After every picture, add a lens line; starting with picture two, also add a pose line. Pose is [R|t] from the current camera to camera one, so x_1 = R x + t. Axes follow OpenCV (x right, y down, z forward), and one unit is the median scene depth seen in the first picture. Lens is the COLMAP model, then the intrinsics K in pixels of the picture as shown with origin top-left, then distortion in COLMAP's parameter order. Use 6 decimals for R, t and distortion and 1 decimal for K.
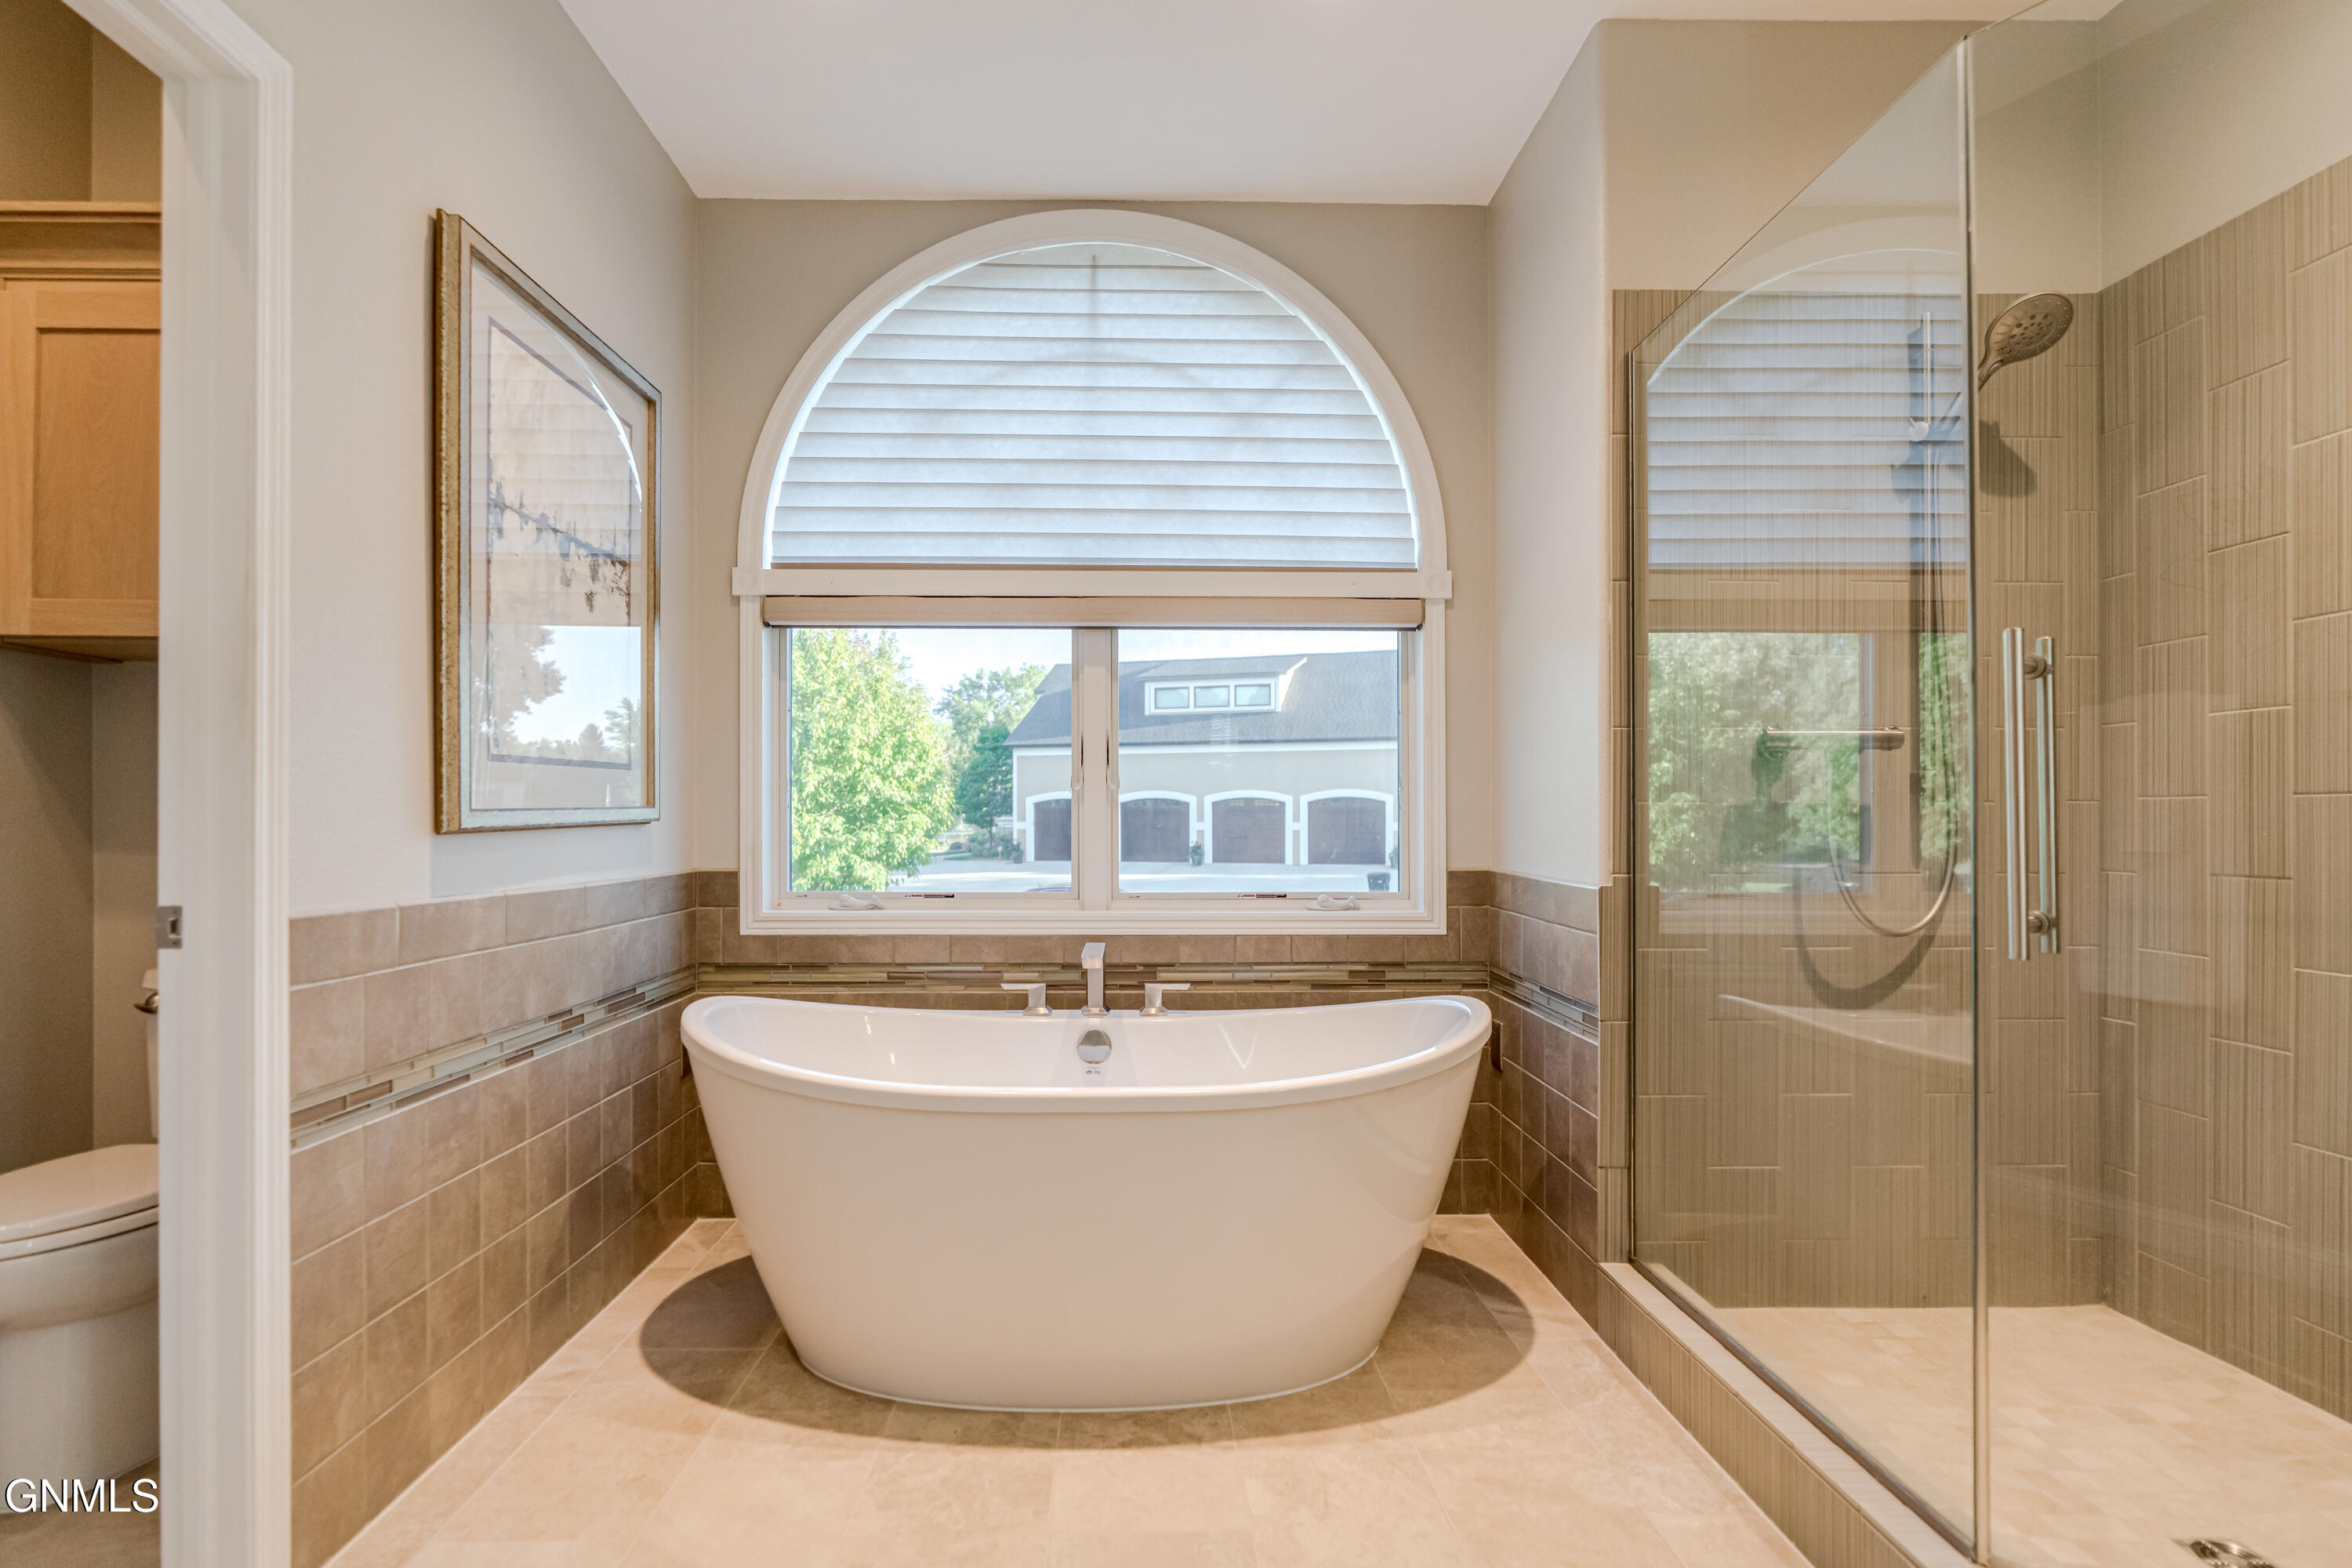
lens RADIAL K [[1135.7, 0, 1184.4], [0, 1135.7, 810.1], [0, 0, 1]] dist [-0.016139, 0.008953]
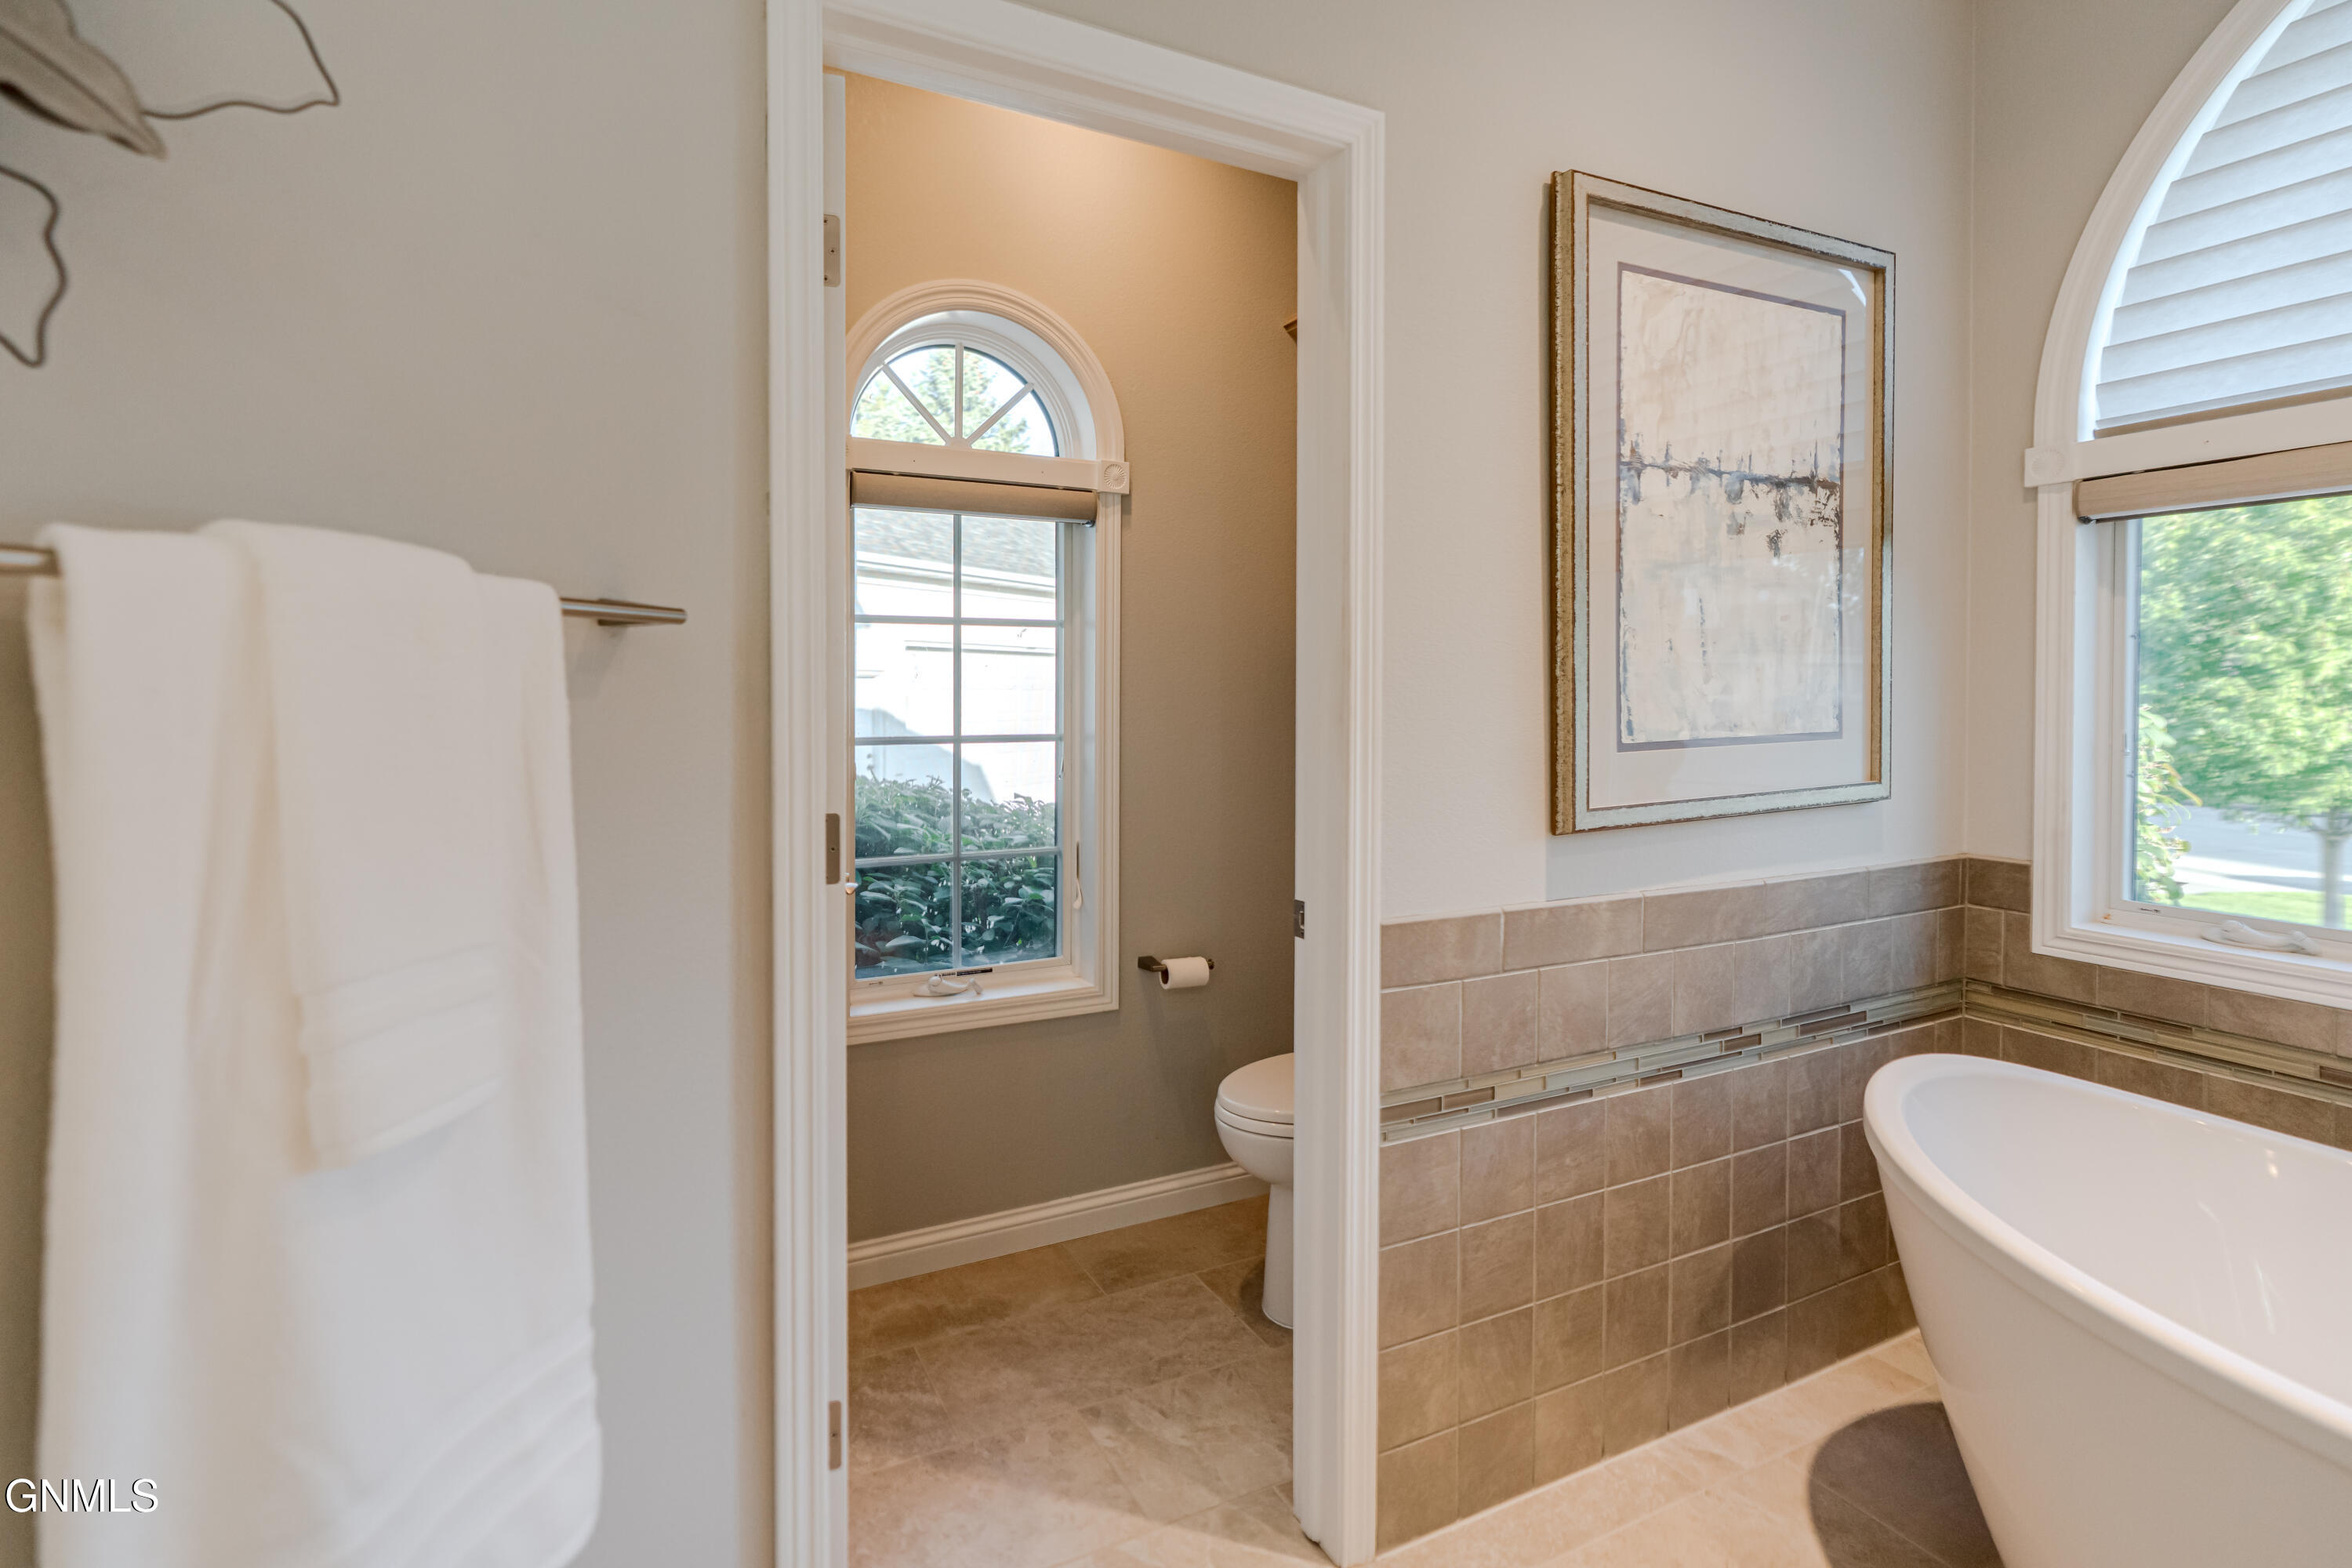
lens RADIAL K [[1108.0, 0, 1068.5], [0, 1108.0, 713.1], [0, 0, 1]] dist [-0.012389, 0.004888]
pose [[0.382415, 0.015390, -0.923862, 0.033384], [0.000970, 0.999854, 0.017057, -0.081828], [0.923990, -0.007419, 0.382345, 0.226164]]
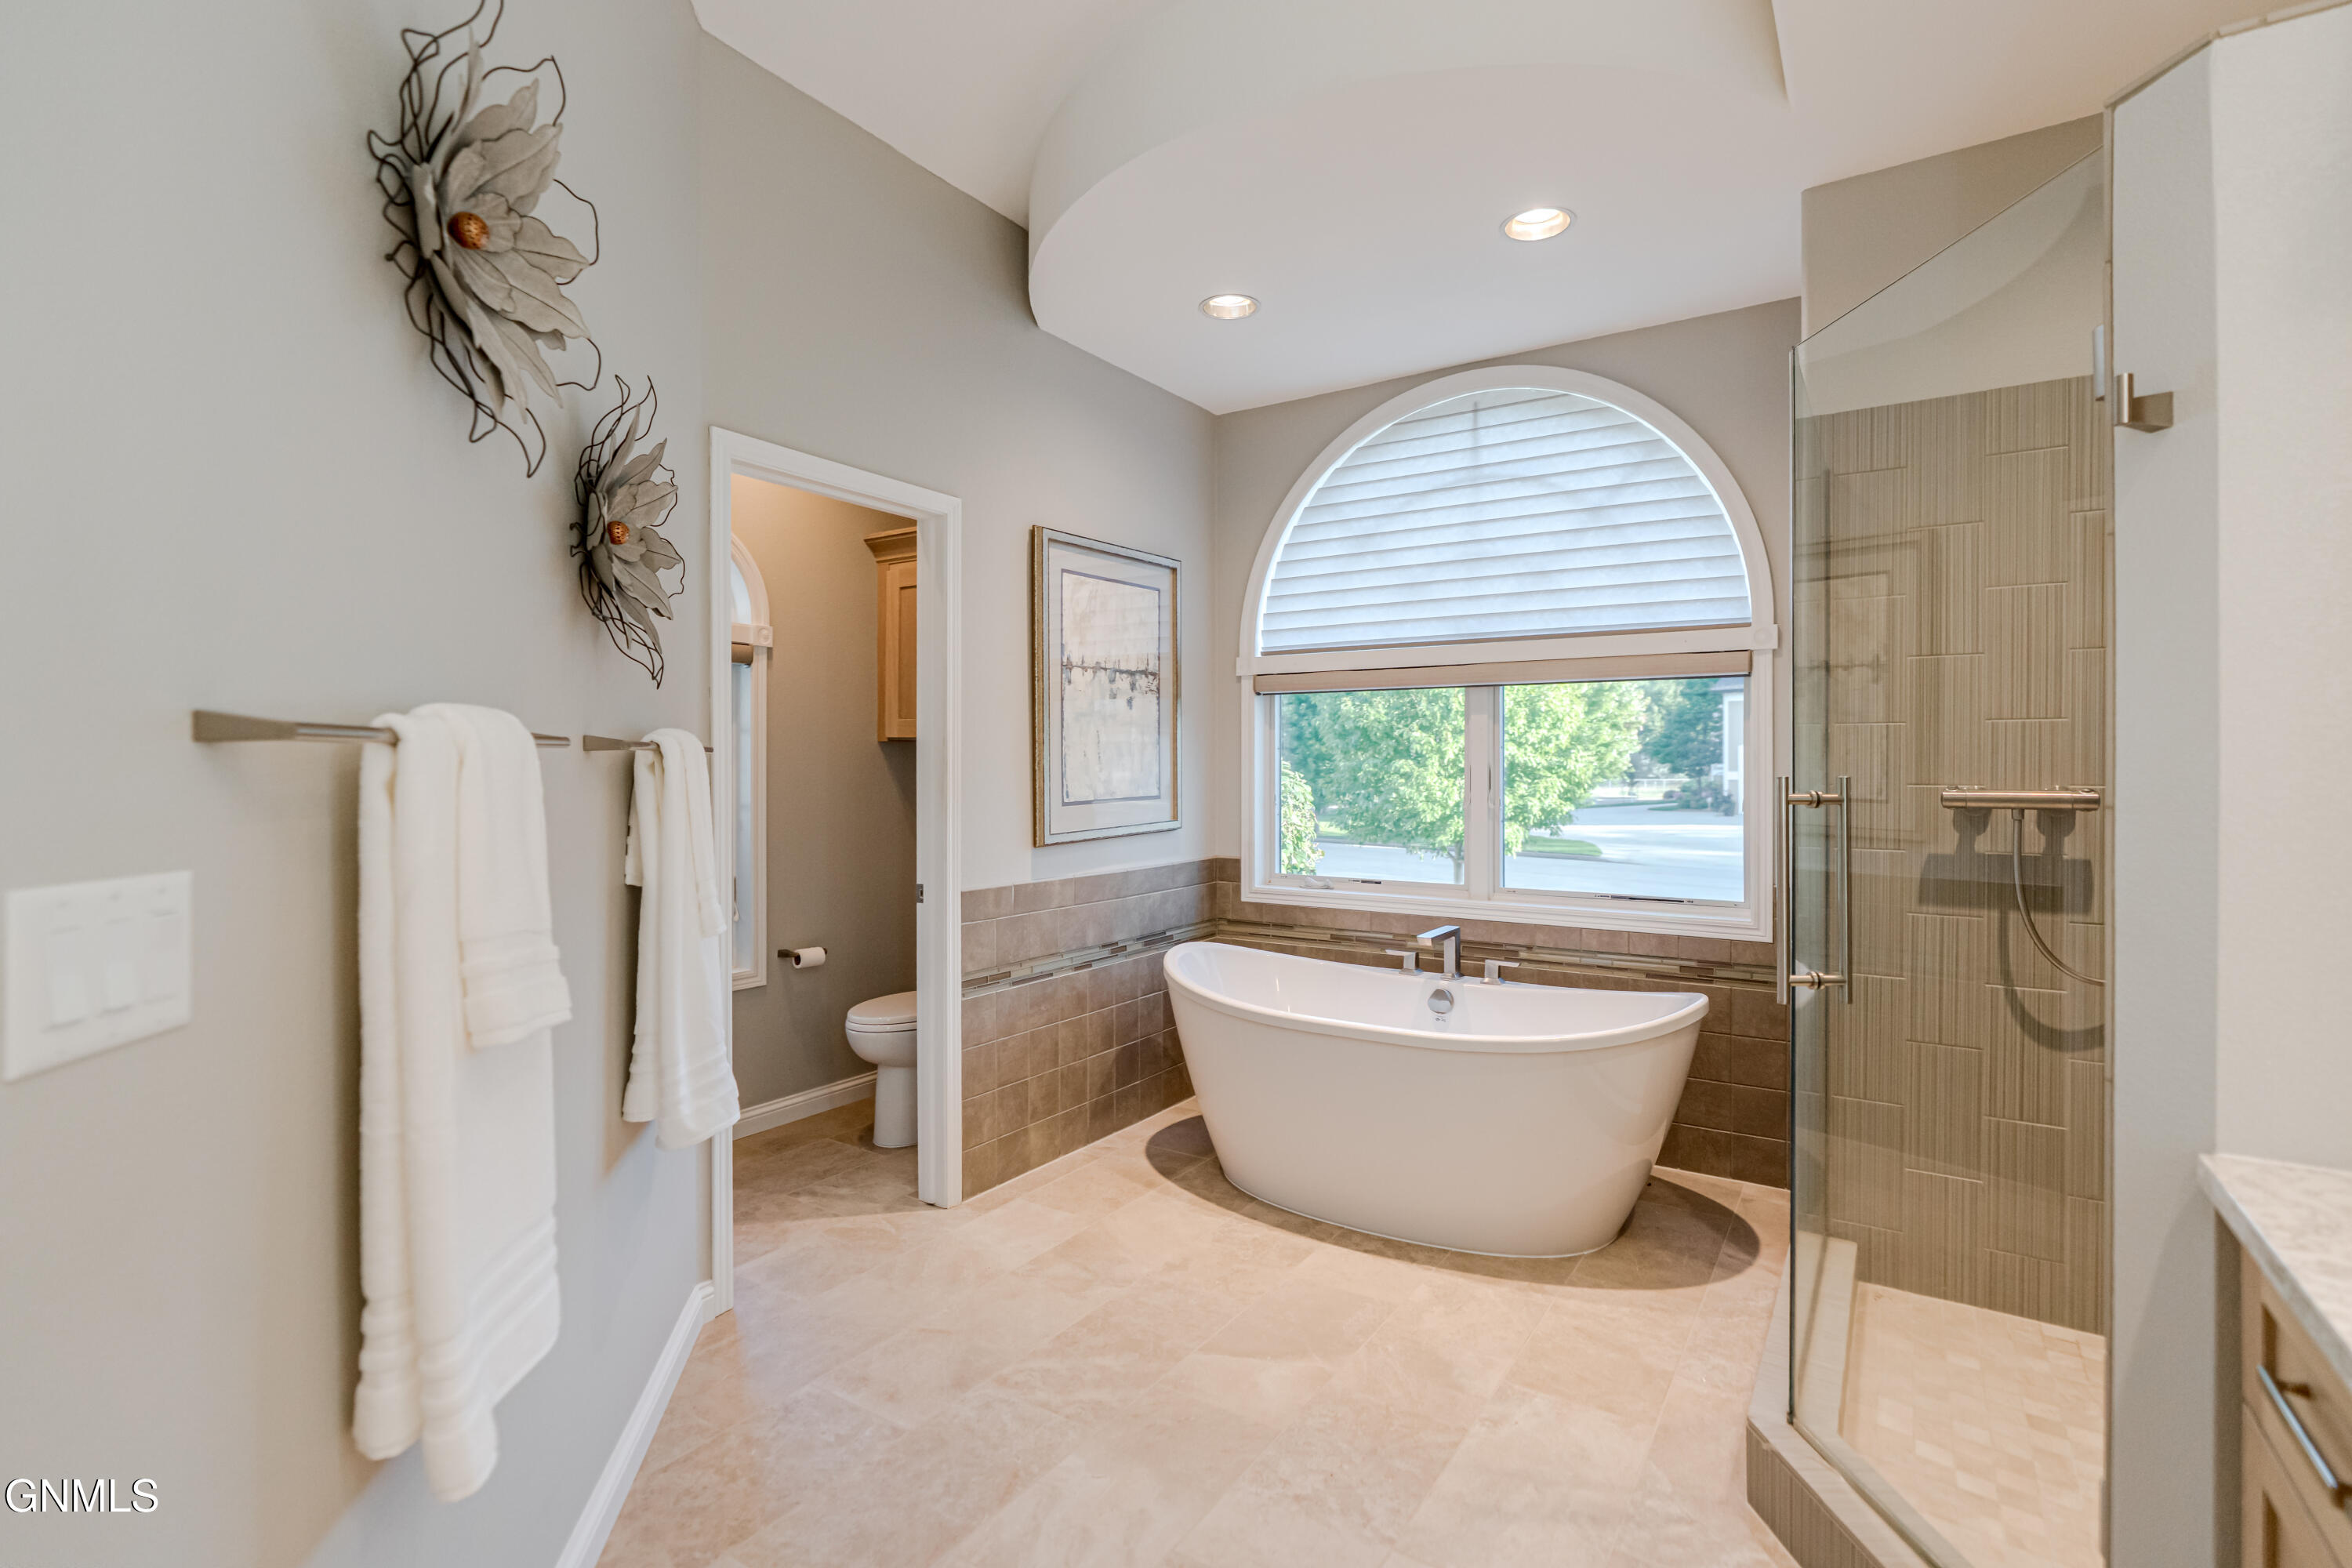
lens RADIAL K [[1058.8, 0, 1183.9], [0, 1058.8, 774.4], [0, 0, 1]] dist [-0.014506, 0.005510]
pose [[0.832670, 0.002363, -0.553764, 0.467545], [0.000577, 0.999987, 0.005135, -0.094749], [0.553769, -0.004596, 0.832658, -0.309973]]
